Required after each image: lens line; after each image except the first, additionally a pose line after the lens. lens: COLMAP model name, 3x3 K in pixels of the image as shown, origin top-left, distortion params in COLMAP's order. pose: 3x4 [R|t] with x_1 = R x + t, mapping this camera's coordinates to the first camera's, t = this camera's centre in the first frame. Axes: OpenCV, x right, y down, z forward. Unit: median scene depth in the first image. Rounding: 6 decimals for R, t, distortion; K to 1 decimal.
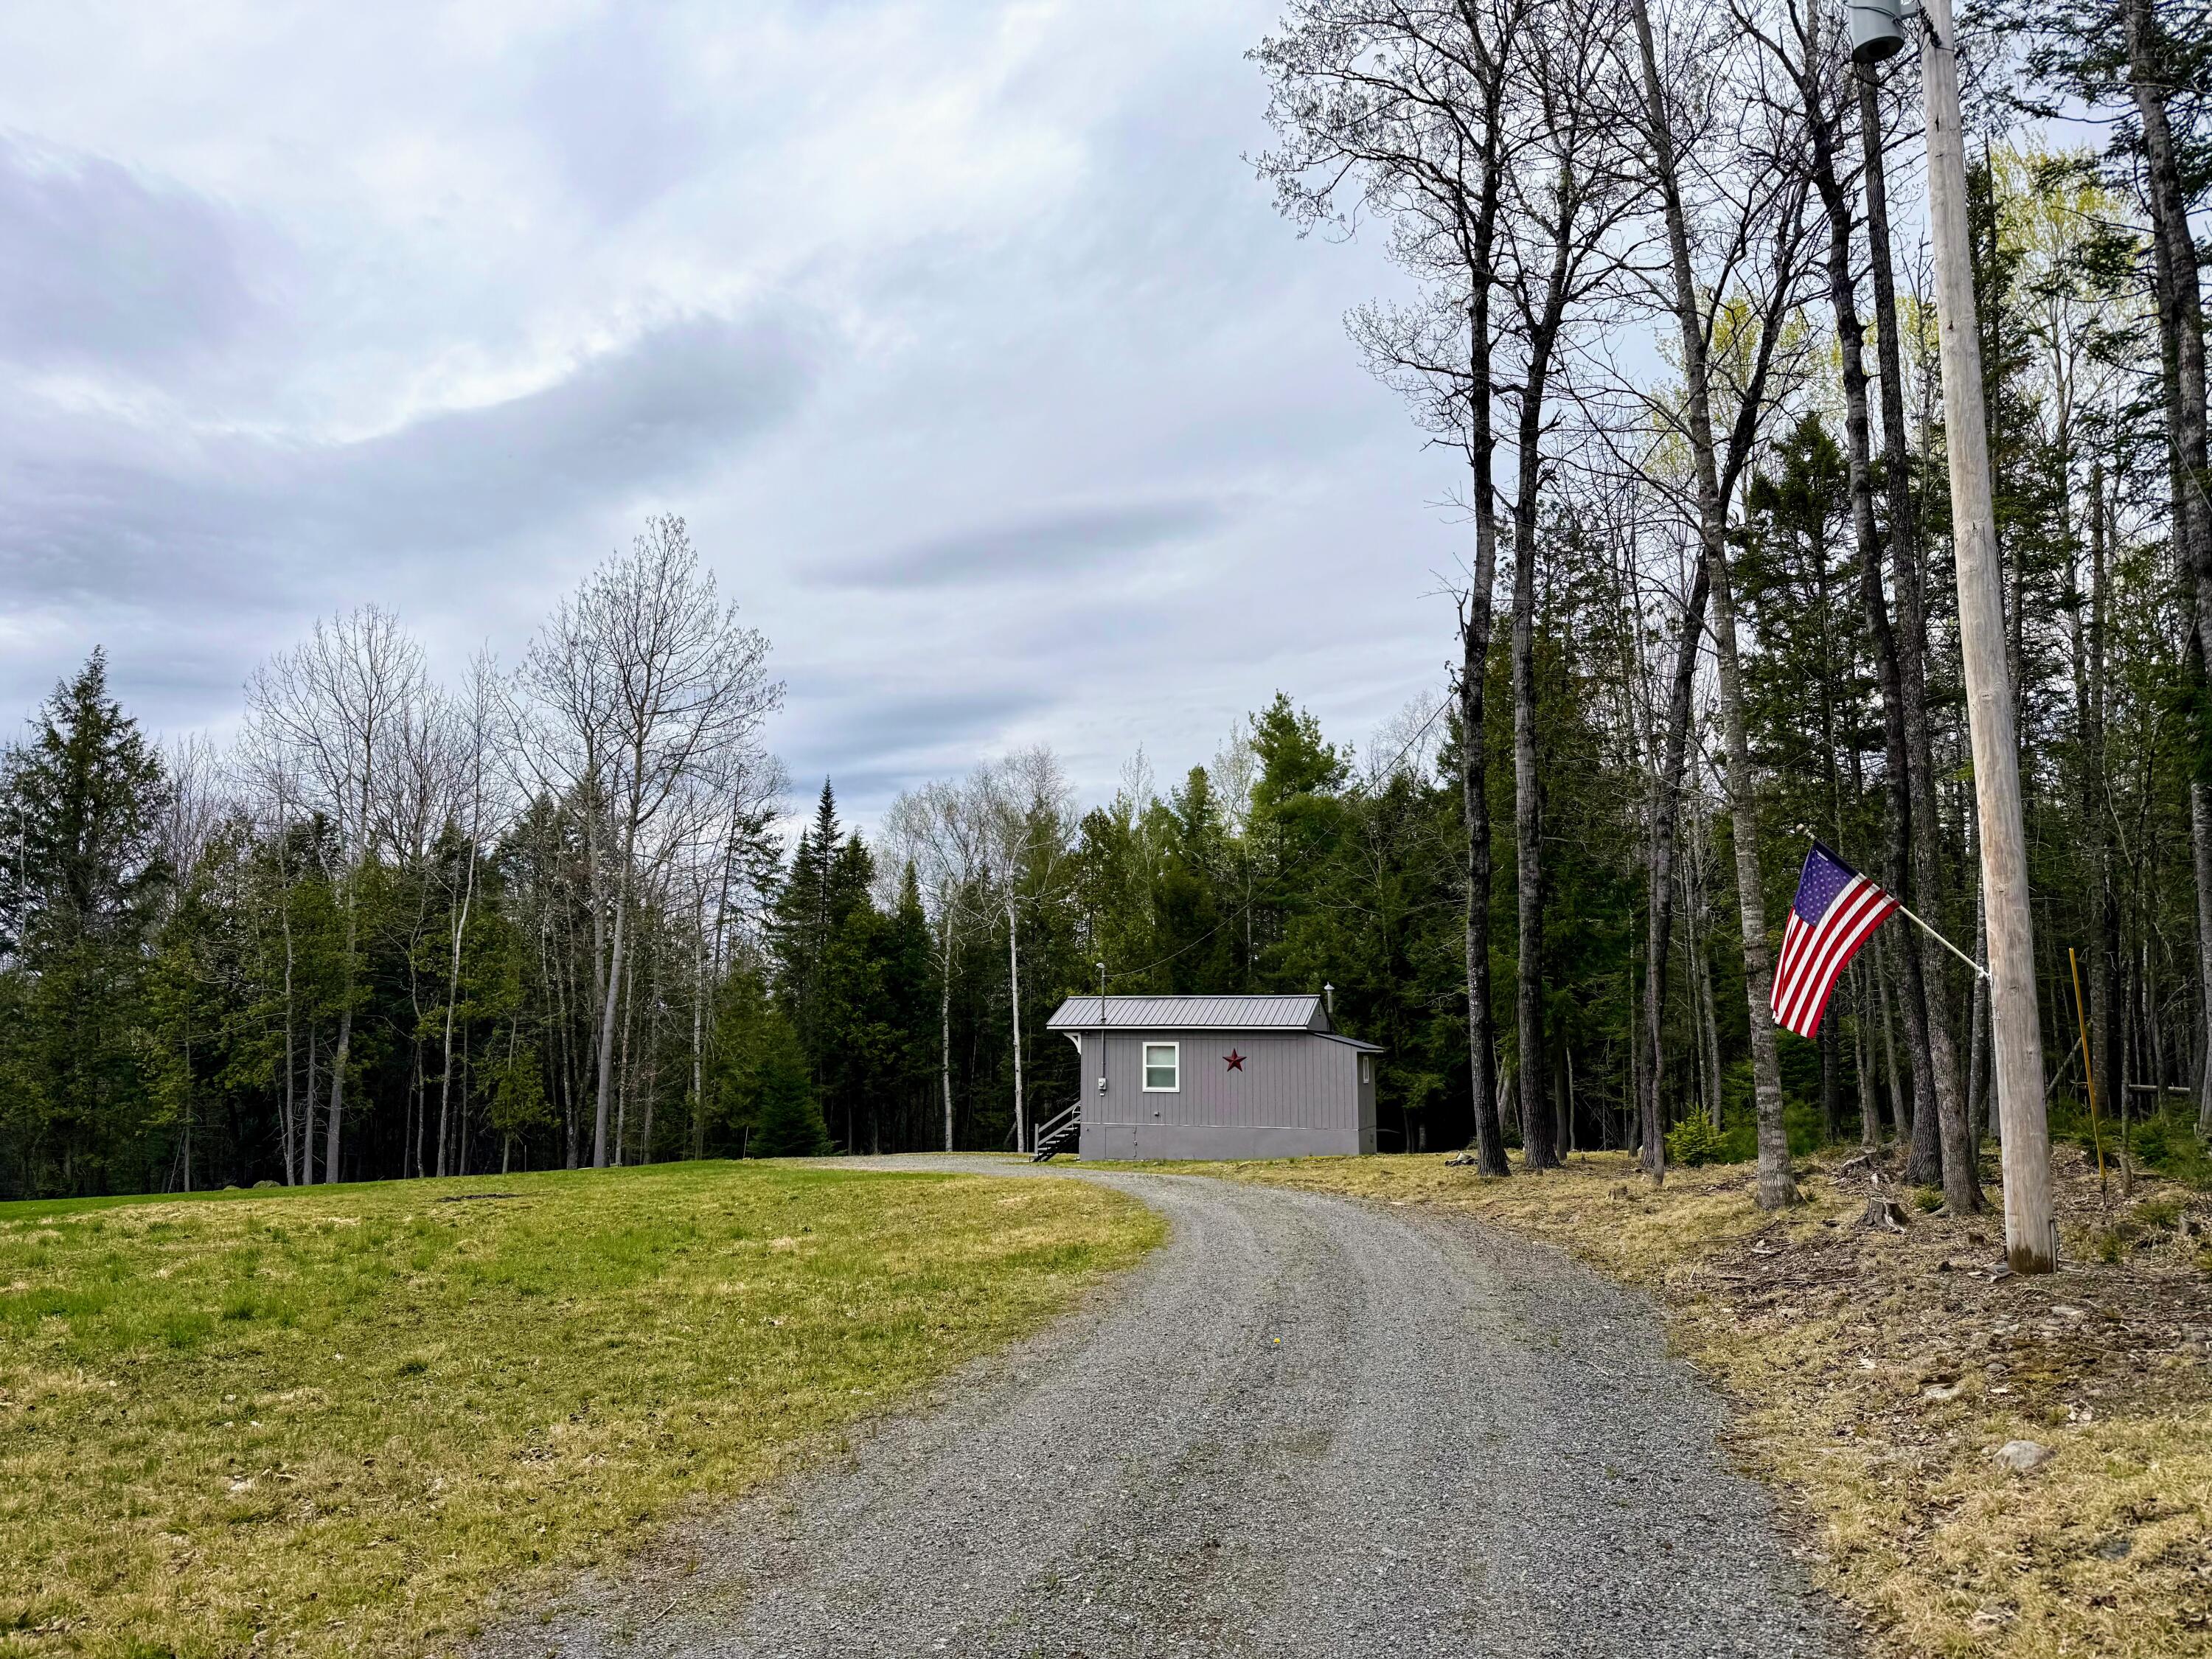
lens RADIAL K [[1542.1, 0, 1095.5], [0, 1542.1, 839.7], [0, 0, 1]] dist [0.027876, -0.001374]
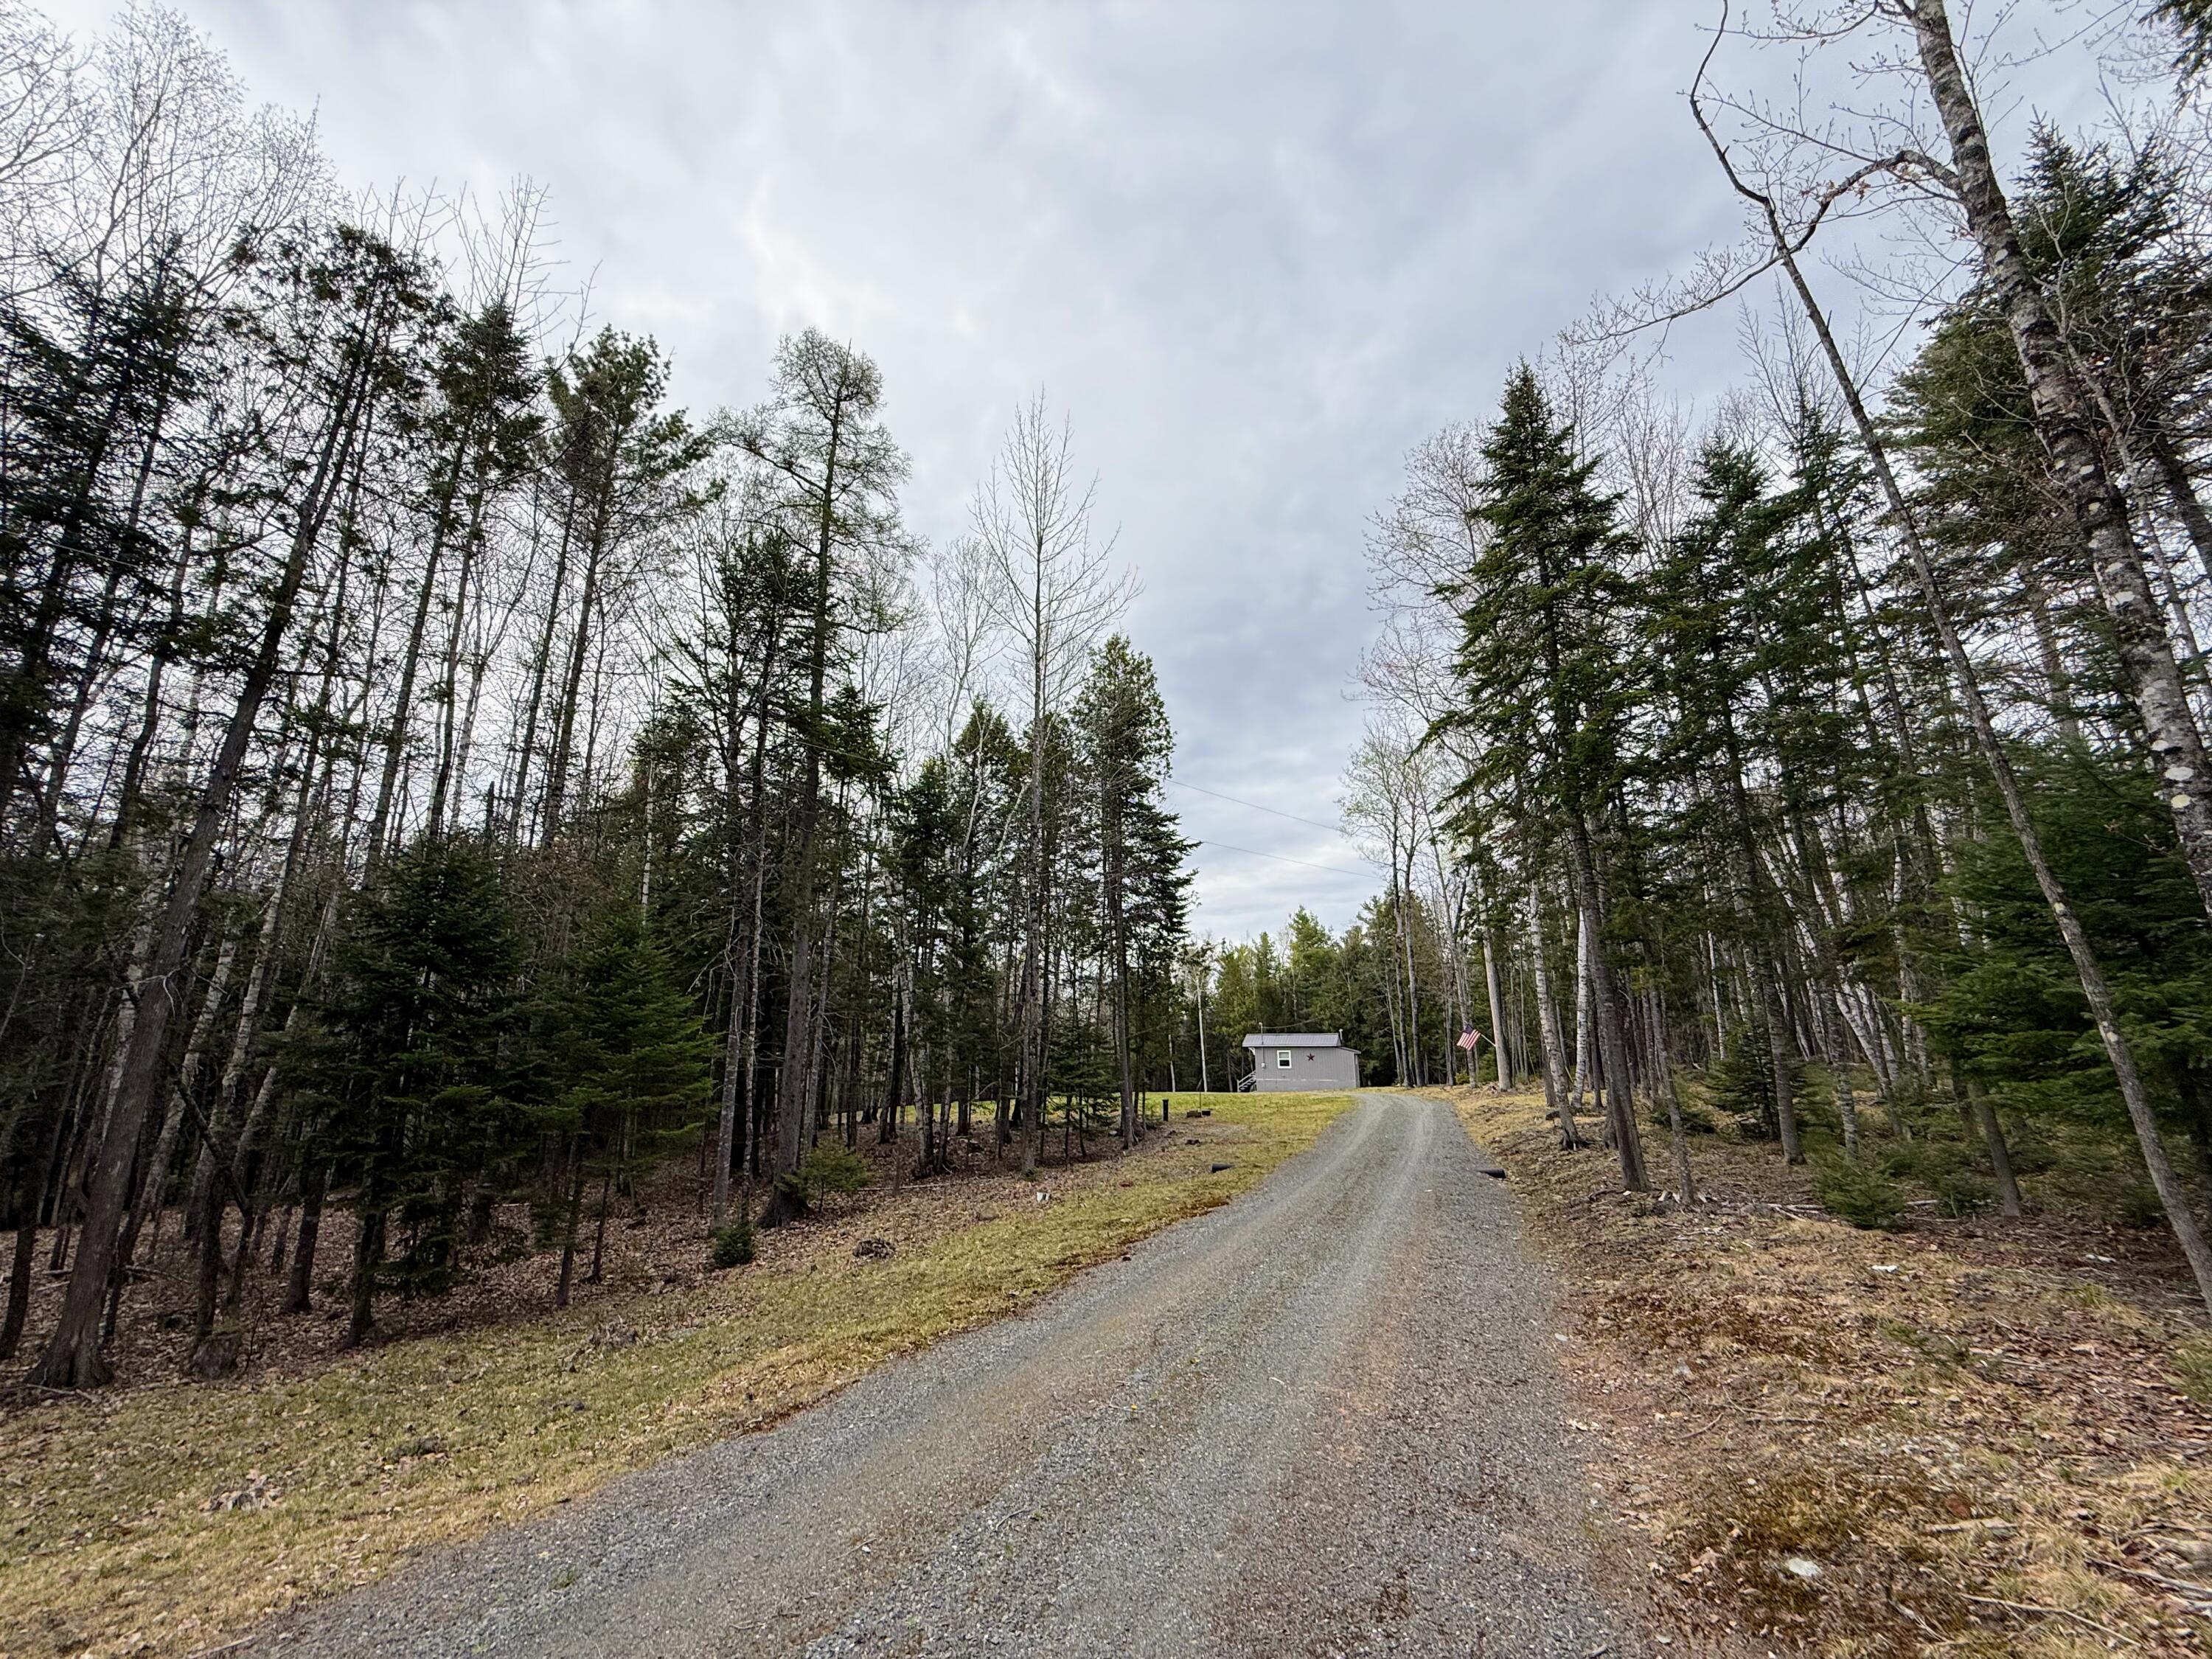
lens RADIAL K [[880.4, 0, 1103.9], [0, 880.4, 828.5], [0, 0, 1]] dist [-0.000460, -0.000101]
pose [[0.999078, -0.019004, -0.038496, -0.208877], [0.014715, 0.993957, -0.108778, -0.101126], [0.040330, 0.108111, 0.993320, -0.652207]]
